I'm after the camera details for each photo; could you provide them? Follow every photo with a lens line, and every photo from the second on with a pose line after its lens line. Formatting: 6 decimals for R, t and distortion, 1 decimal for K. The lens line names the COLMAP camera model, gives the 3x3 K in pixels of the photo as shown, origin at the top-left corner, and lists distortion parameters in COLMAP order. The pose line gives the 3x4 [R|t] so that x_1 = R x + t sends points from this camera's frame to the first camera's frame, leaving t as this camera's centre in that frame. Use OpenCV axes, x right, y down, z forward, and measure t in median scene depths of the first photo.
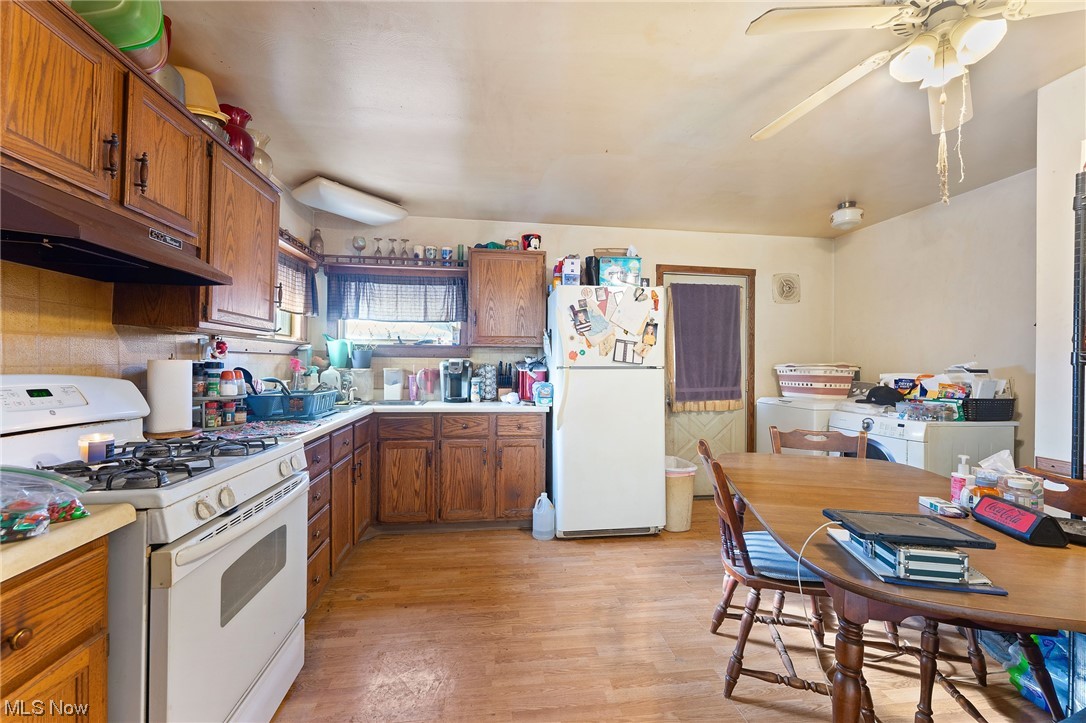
lens RADIAL K [[434.4, 0, 540.7], [0, 434.4, 367.7], [0, 0, 1]] dist [-0.000164, 0.000041]
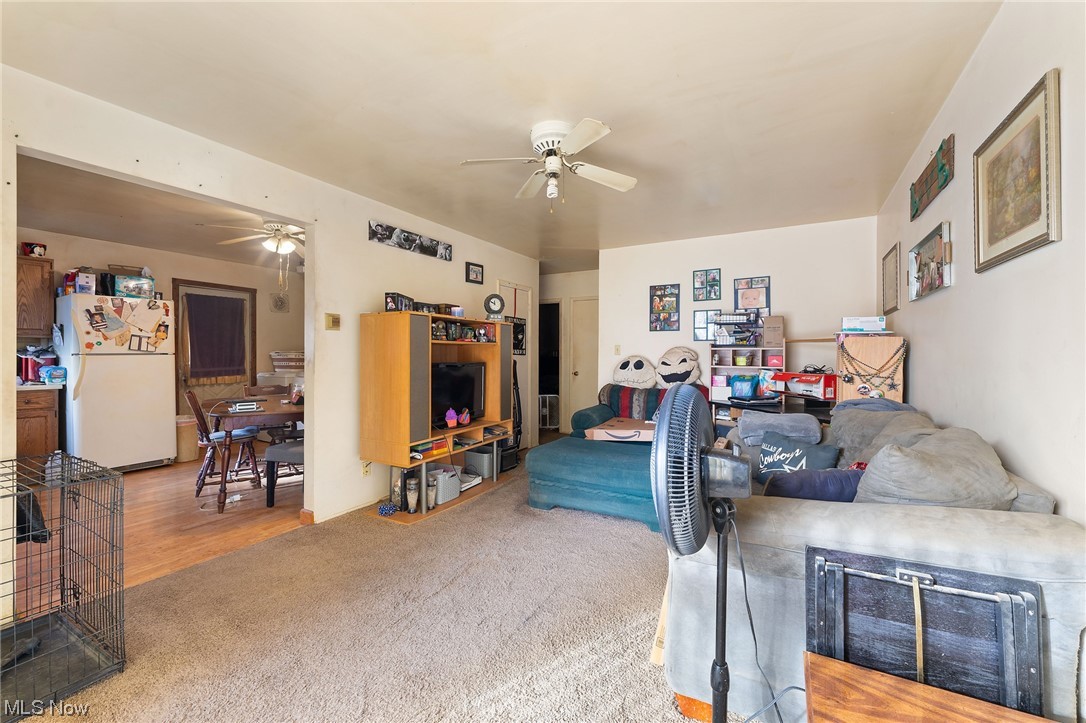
lens RADIAL K [[437.9, 0, 543.8], [0, 437.9, 354.2], [0, 0, 1]] dist [0.000306, 0.000191]
pose [[0.607937, -0.007215, 0.793953, -0.144328], [0.007823, 0.999965, 0.003097, 0.005910], [-0.793947, 0.004328, 0.607972, -0.936479]]
